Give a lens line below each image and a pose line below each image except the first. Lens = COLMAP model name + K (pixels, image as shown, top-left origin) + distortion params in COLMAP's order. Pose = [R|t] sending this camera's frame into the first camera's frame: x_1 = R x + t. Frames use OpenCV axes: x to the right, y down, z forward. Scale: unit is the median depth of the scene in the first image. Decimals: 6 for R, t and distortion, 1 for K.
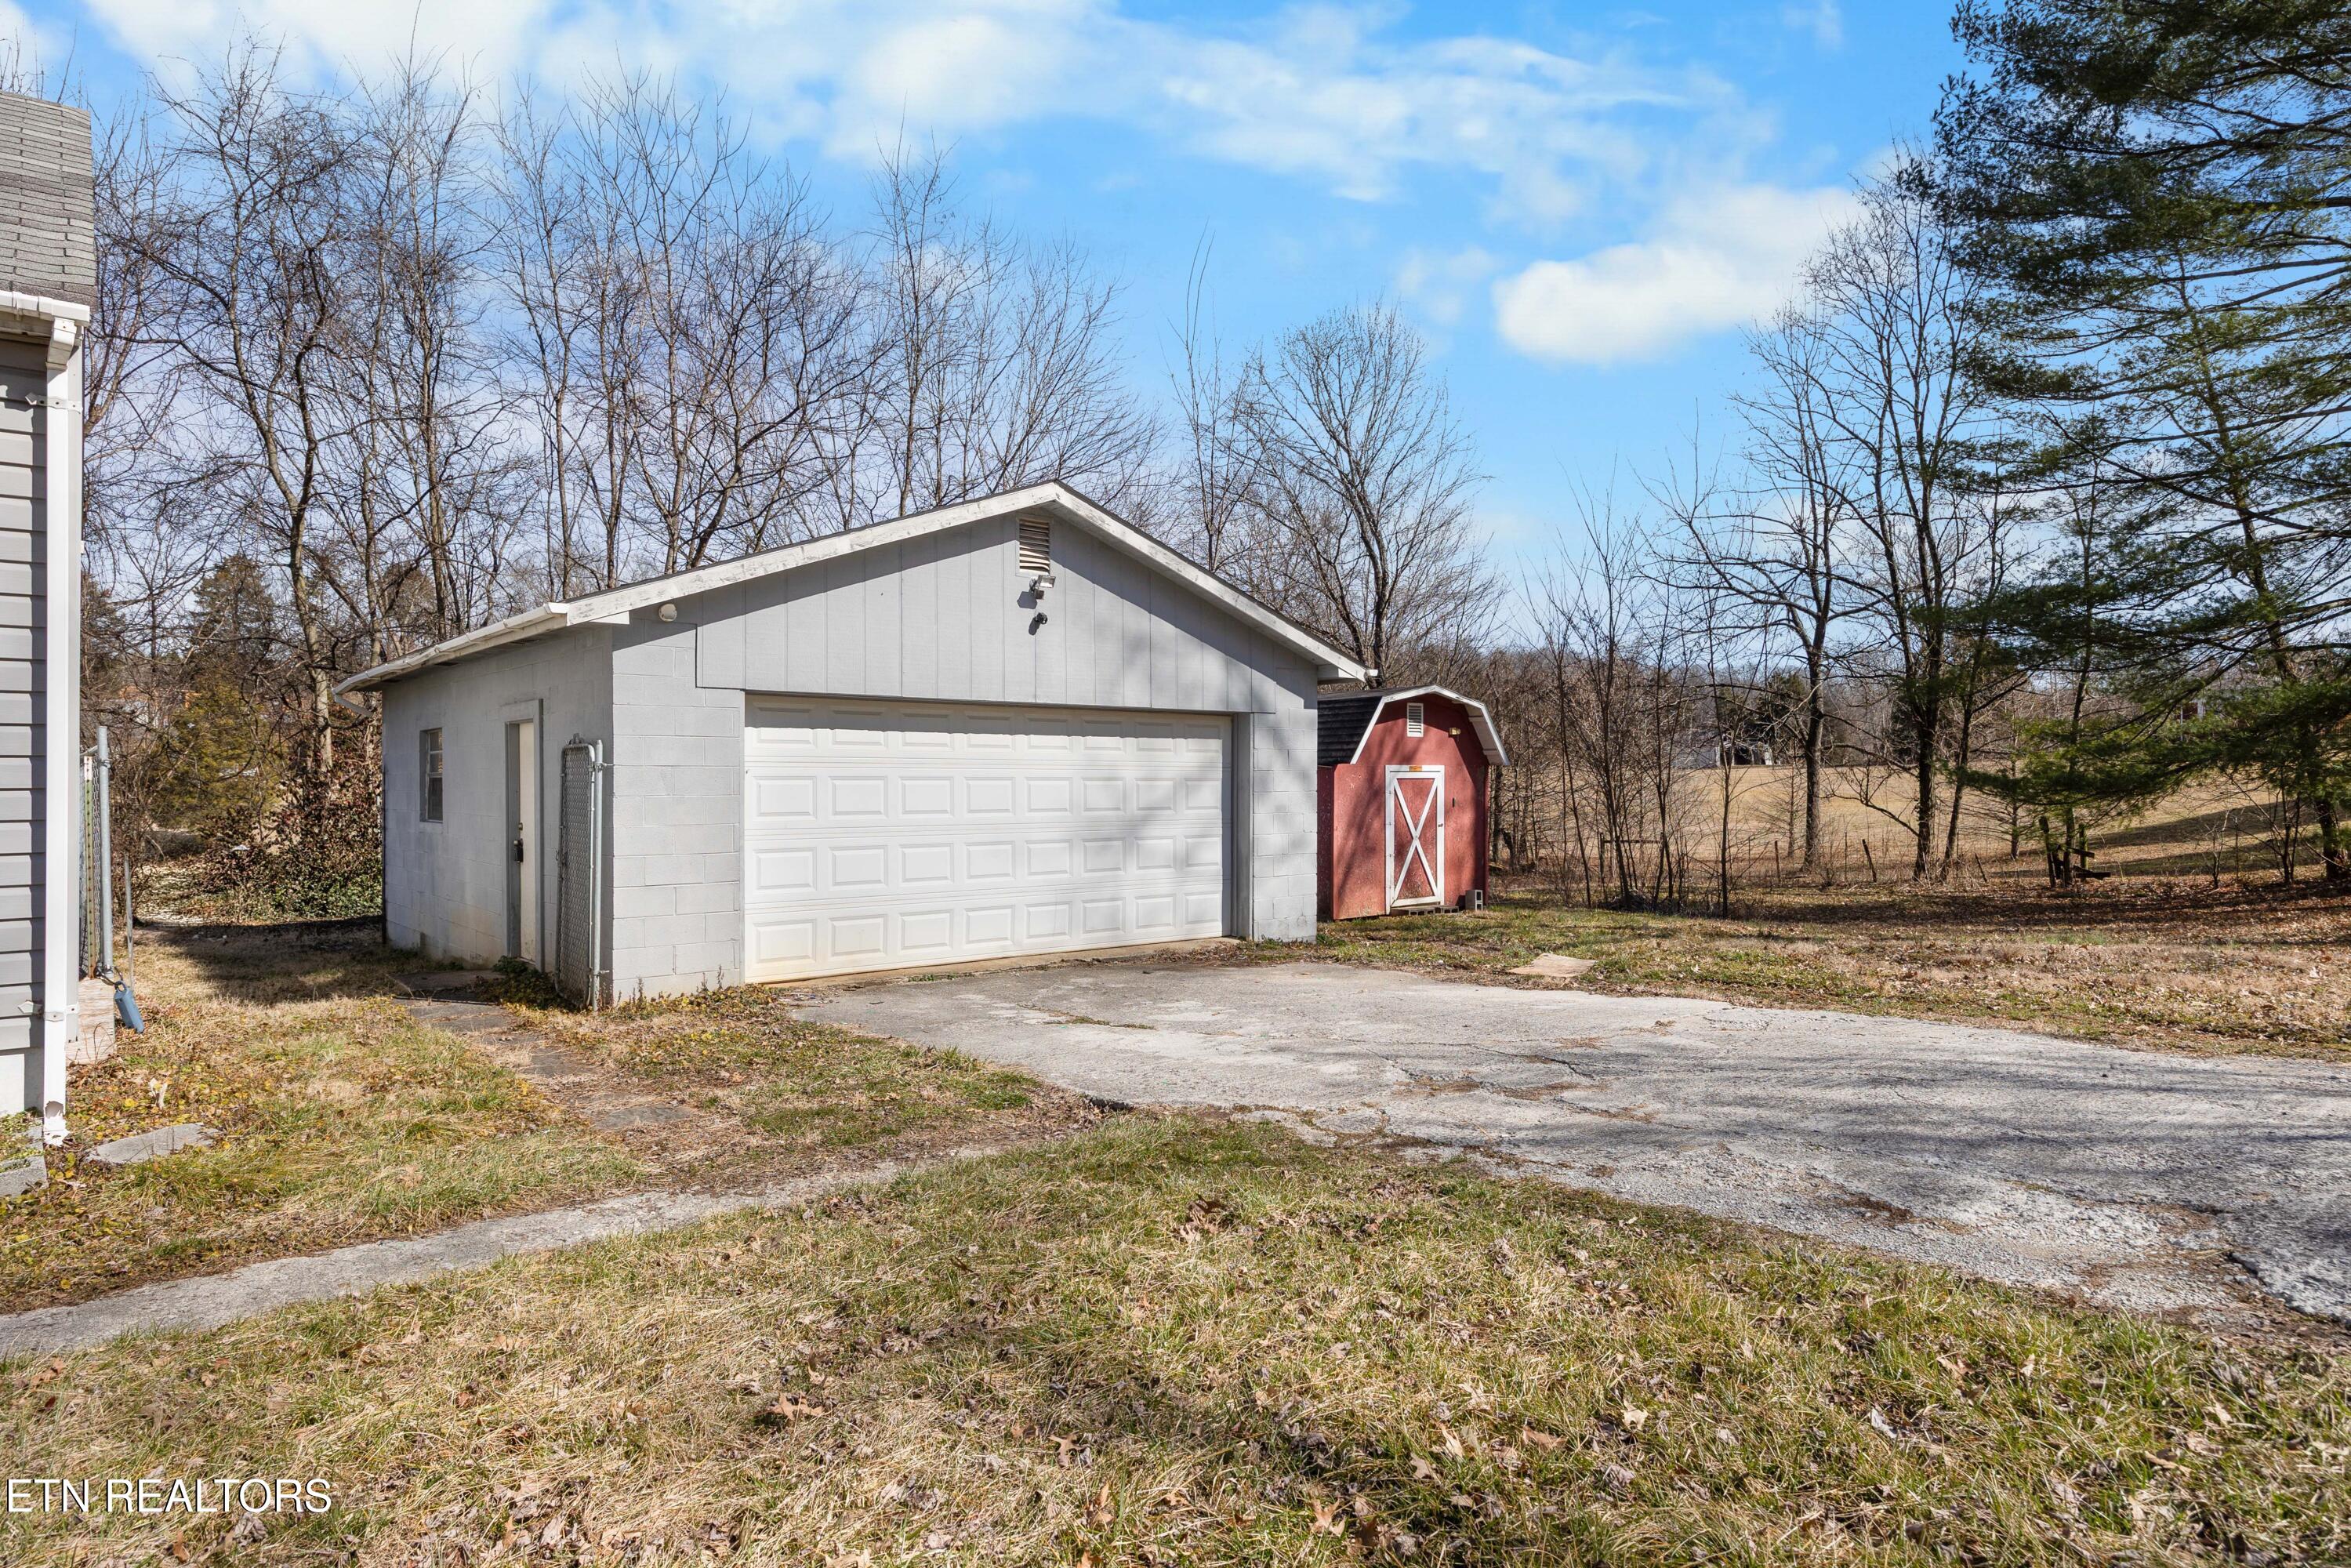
lens RADIAL K [[1316.2, 0, 1169.9], [0, 1316.2, 768.9], [0, 0, 1]] dist [-0.003961, -0.000405]
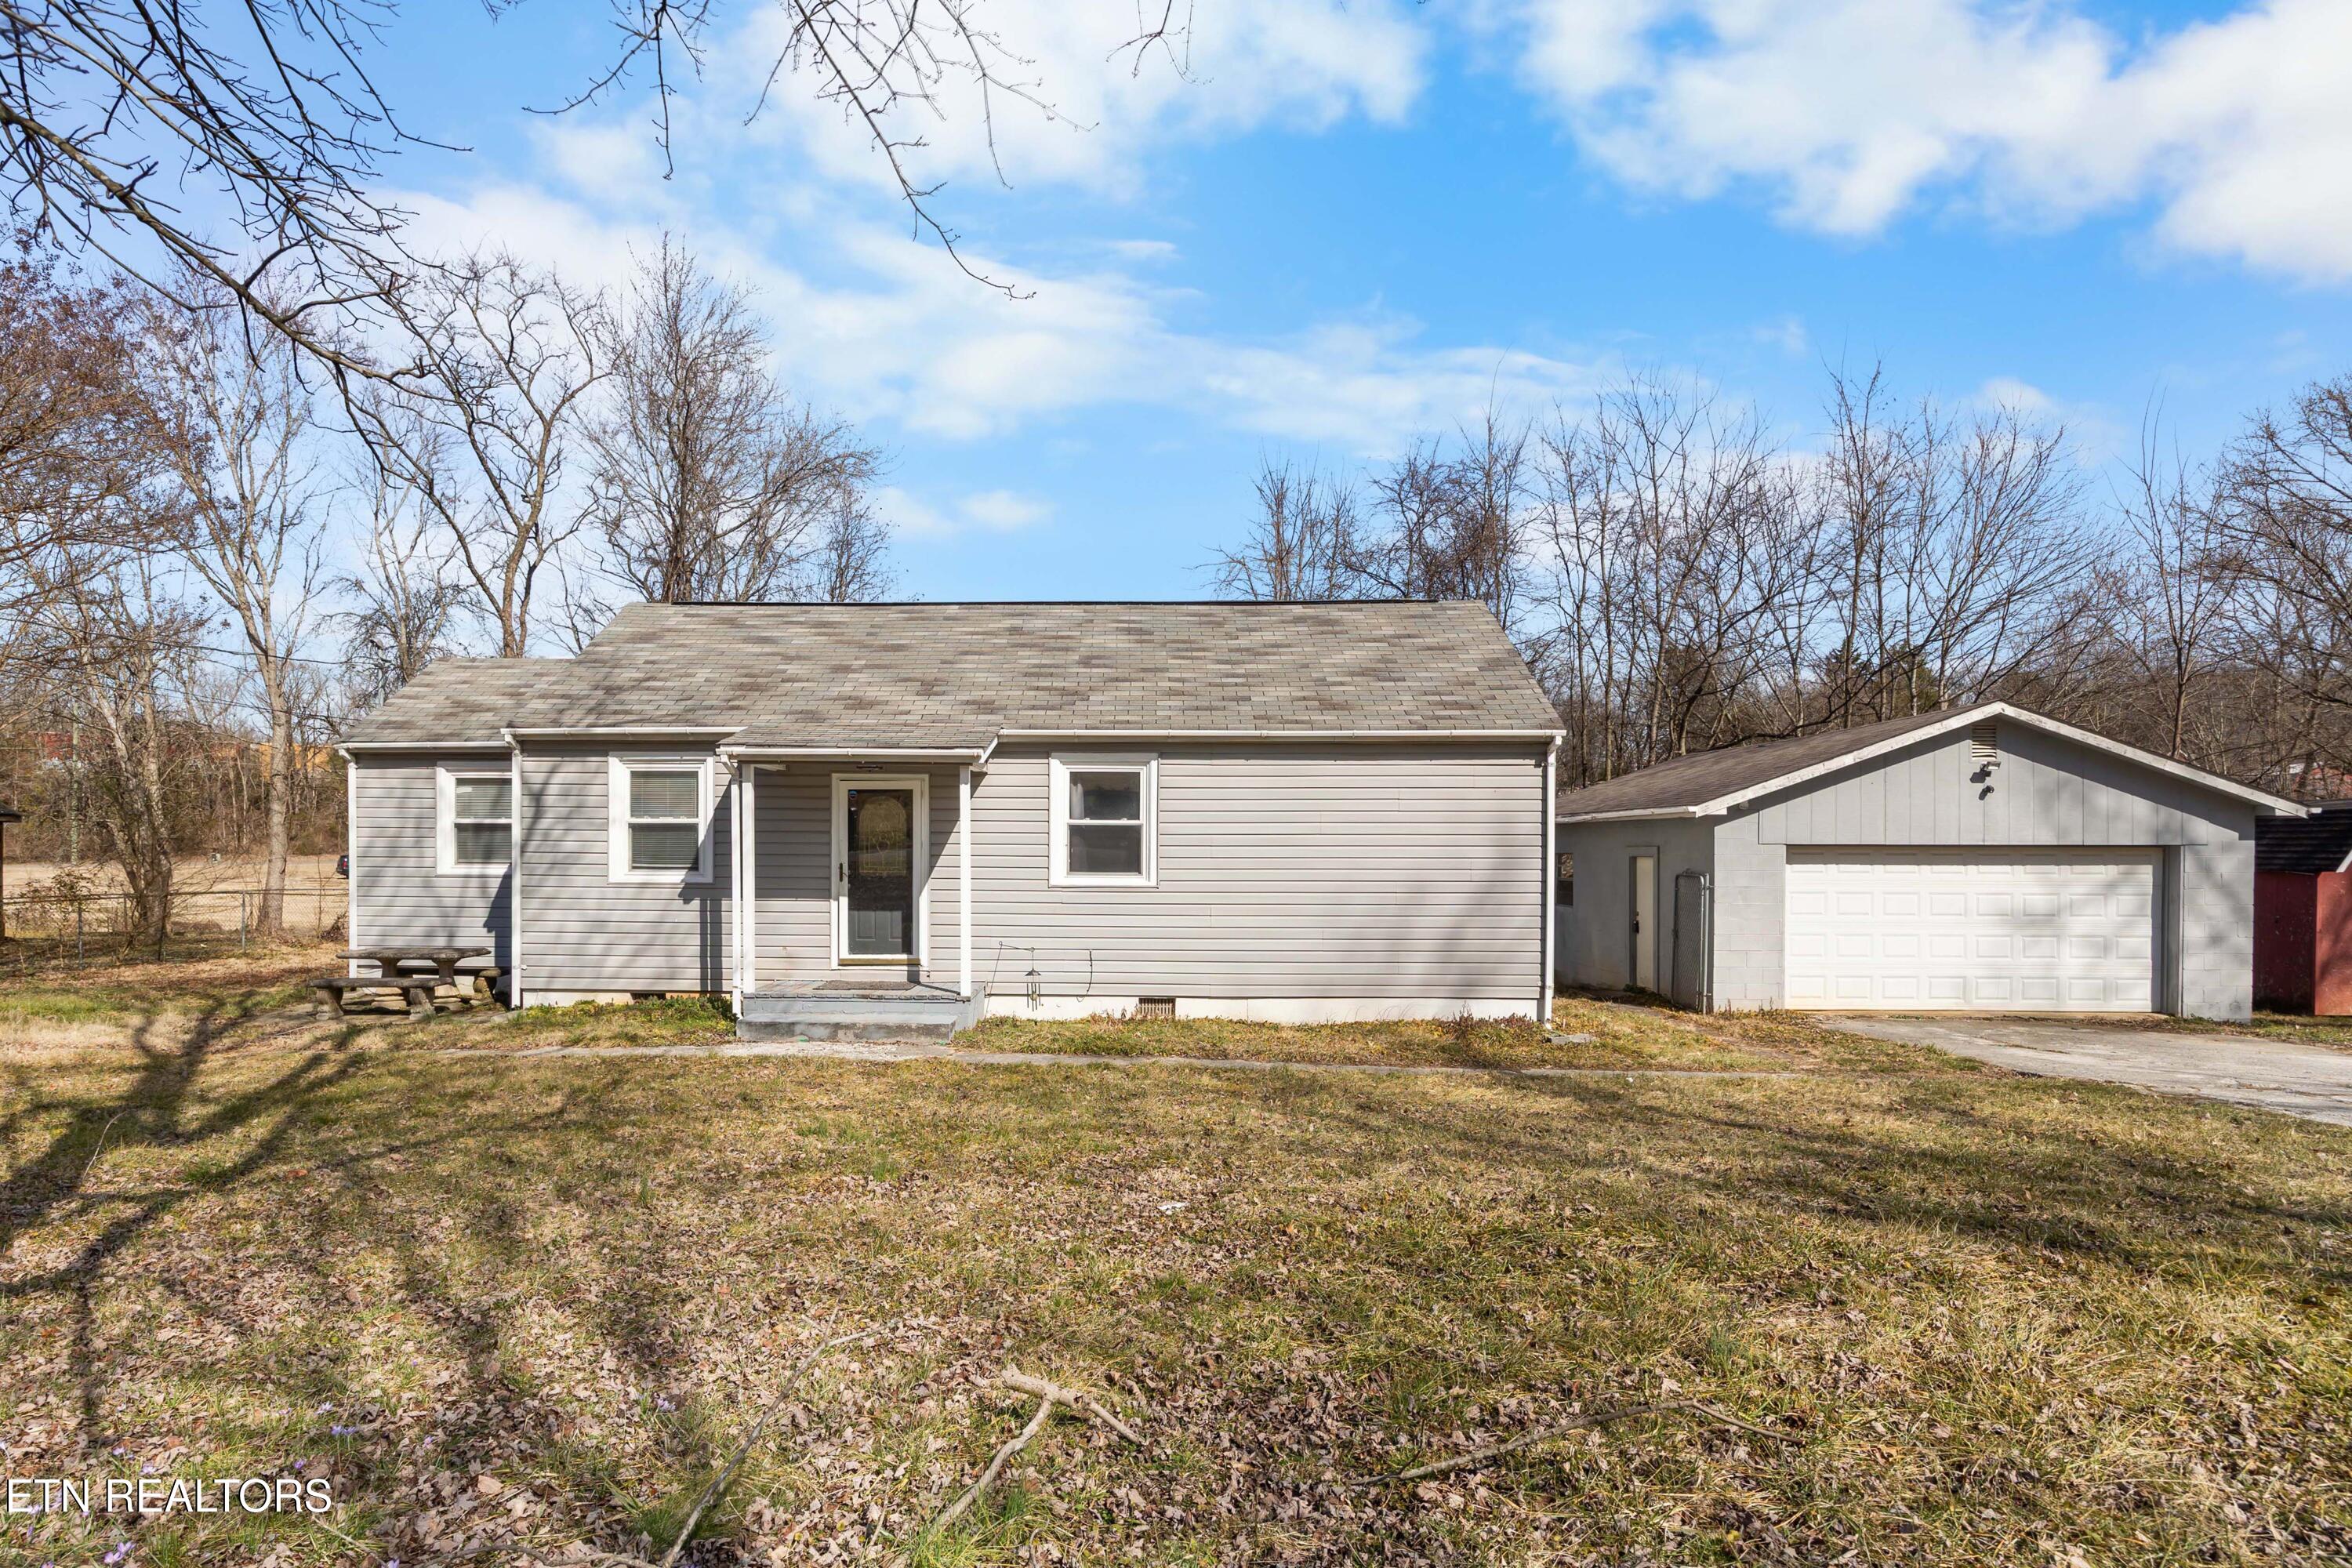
lens RADIAL K [[1133.6, 0, 1140.3], [0, 1133.6, 860.9], [0, 0, 1]] dist [-0.019091, 0.000549]
pose [[0.735980, 0.005674, -0.676979, 0.059024], [0.002964, 0.999928, 0.011603, -0.050520], [0.676997, -0.010546, 0.735911, -0.628331]]
